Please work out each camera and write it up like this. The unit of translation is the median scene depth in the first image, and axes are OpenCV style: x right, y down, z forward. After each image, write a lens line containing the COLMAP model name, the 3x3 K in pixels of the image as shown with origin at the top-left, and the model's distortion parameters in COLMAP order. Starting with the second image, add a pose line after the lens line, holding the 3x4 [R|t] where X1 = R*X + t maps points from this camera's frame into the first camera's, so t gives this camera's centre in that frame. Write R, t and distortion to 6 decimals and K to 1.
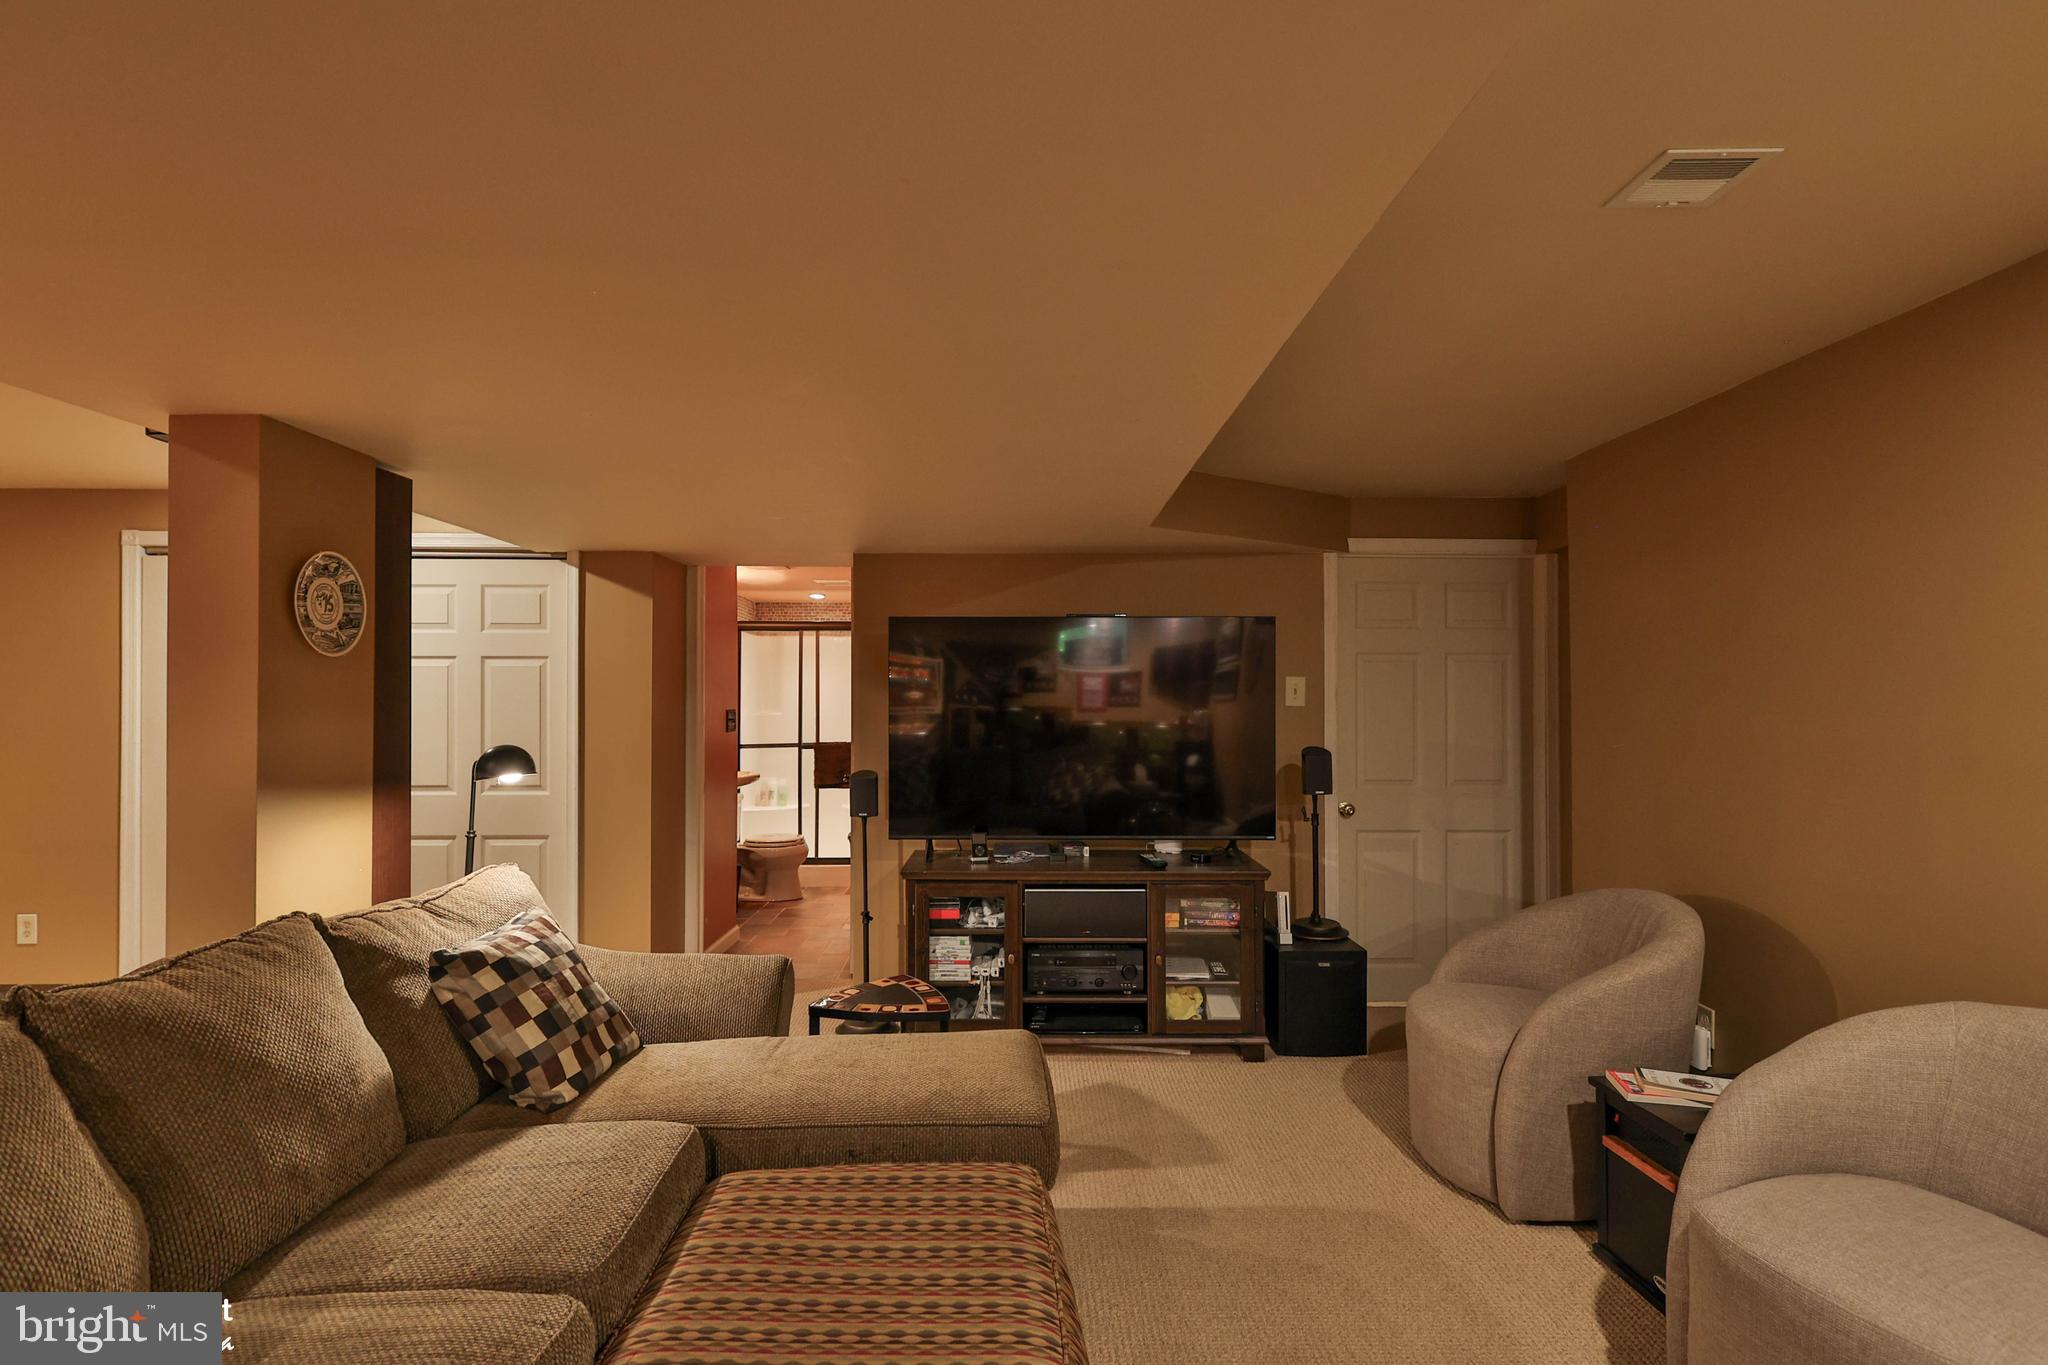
lens RADIAL K [[1026.3, 0, 1020.1], [0, 1026.3, 692.7], [0, 0, 1]] dist [0.016904, -0.013169]
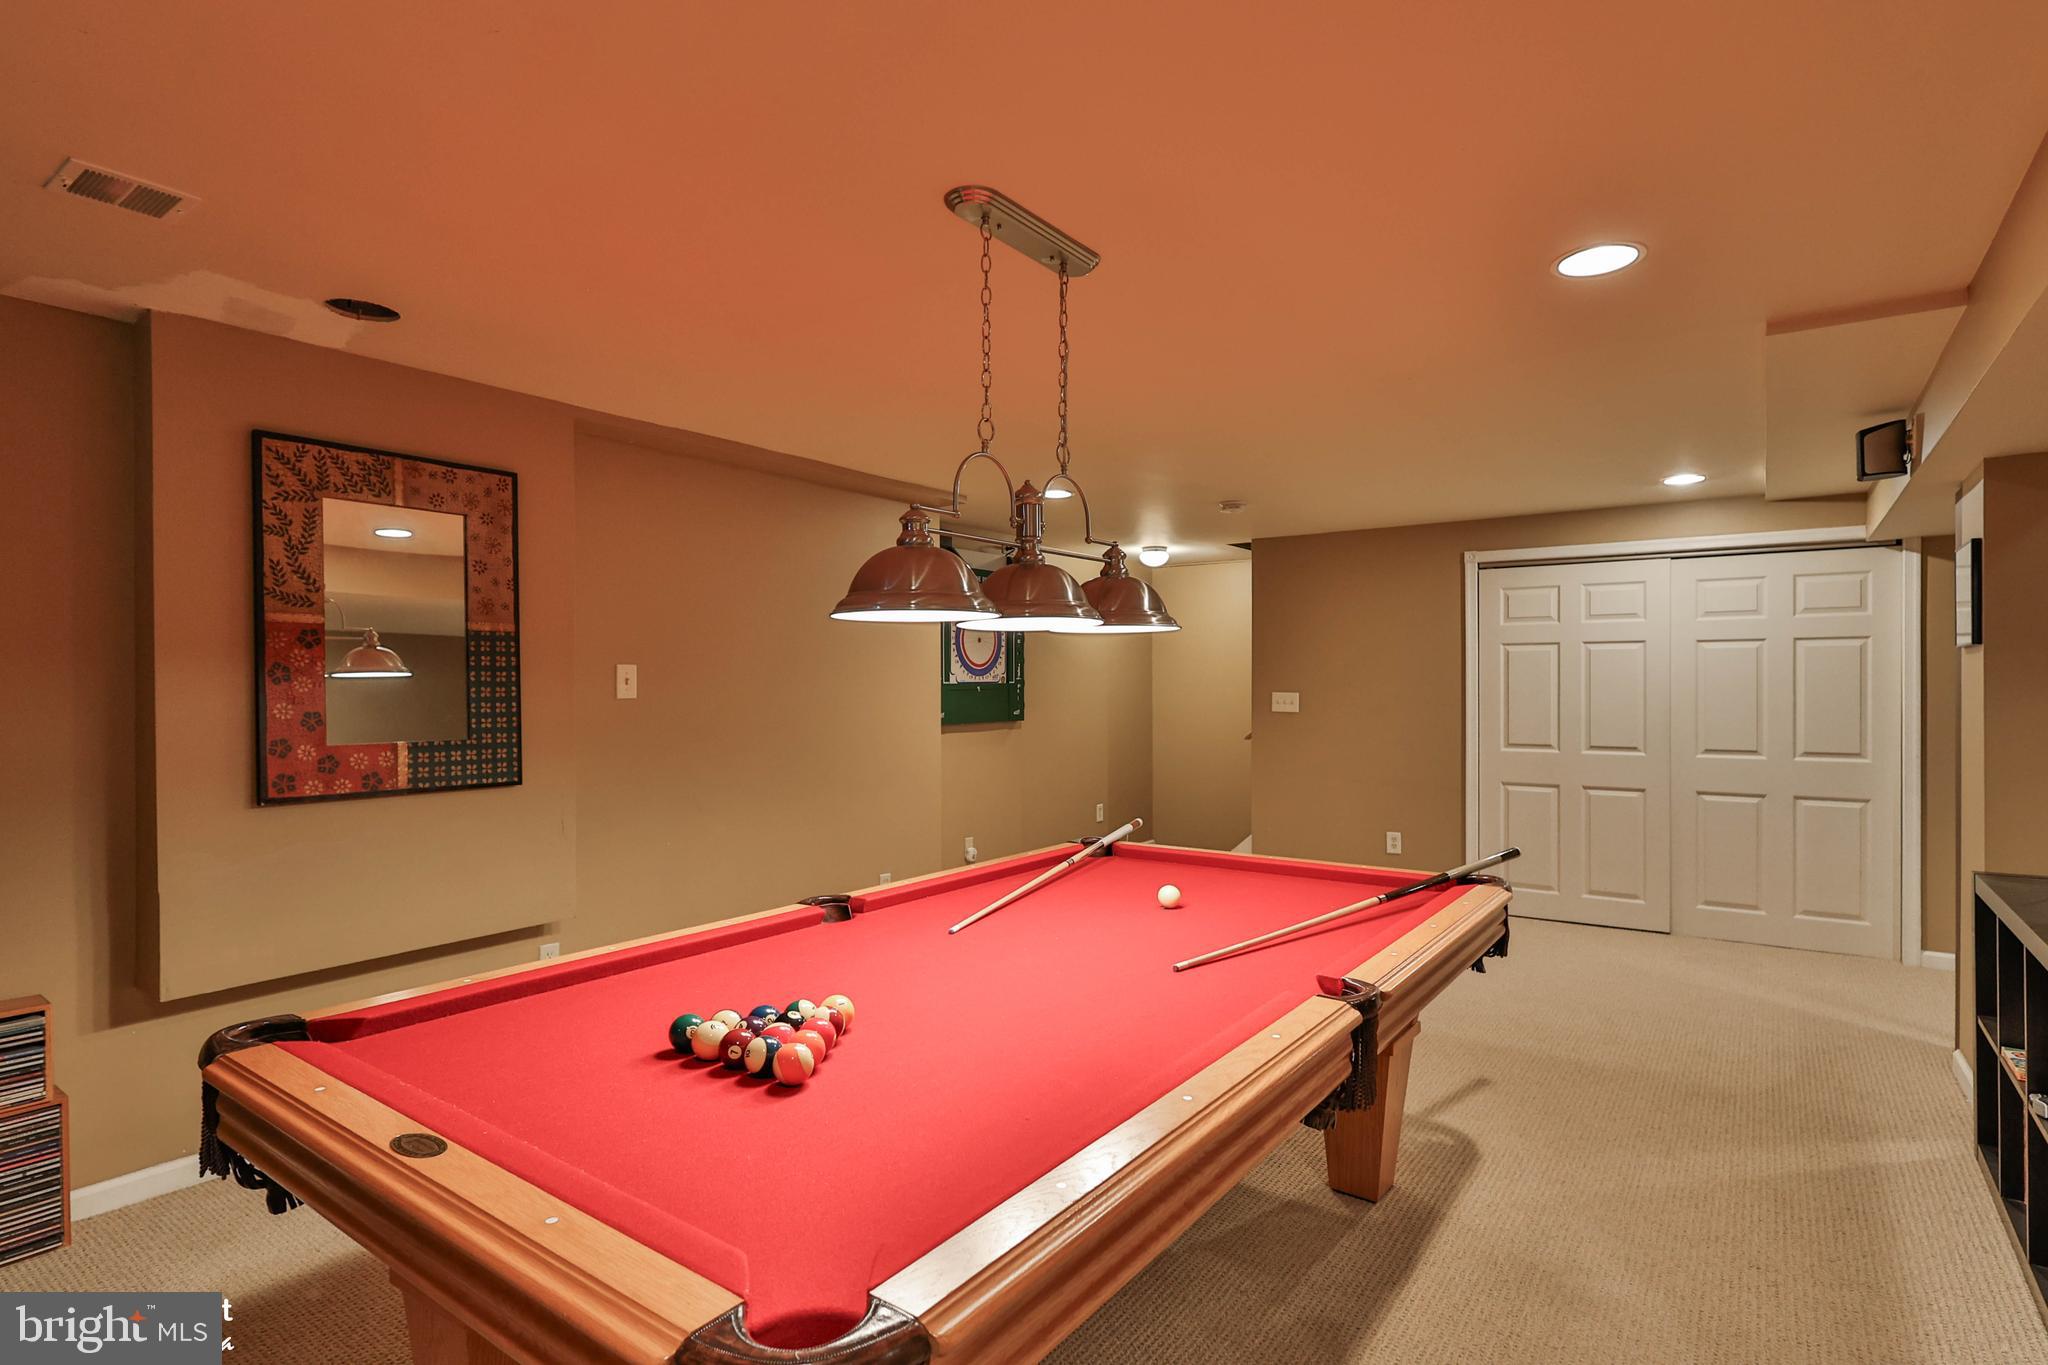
lens RADIAL K [[1023.9, 0, 1024.0], [0, 1023.9, 682.5], [0, 0, 1]] dist [0.004234, 0.000270]
pose [[0.809854, -0.004813, -0.586612, -0.631964], [0.009520, 0.999942, 0.004939, 0.000084], [0.586554, -0.009585, 0.809853, -0.477514]]
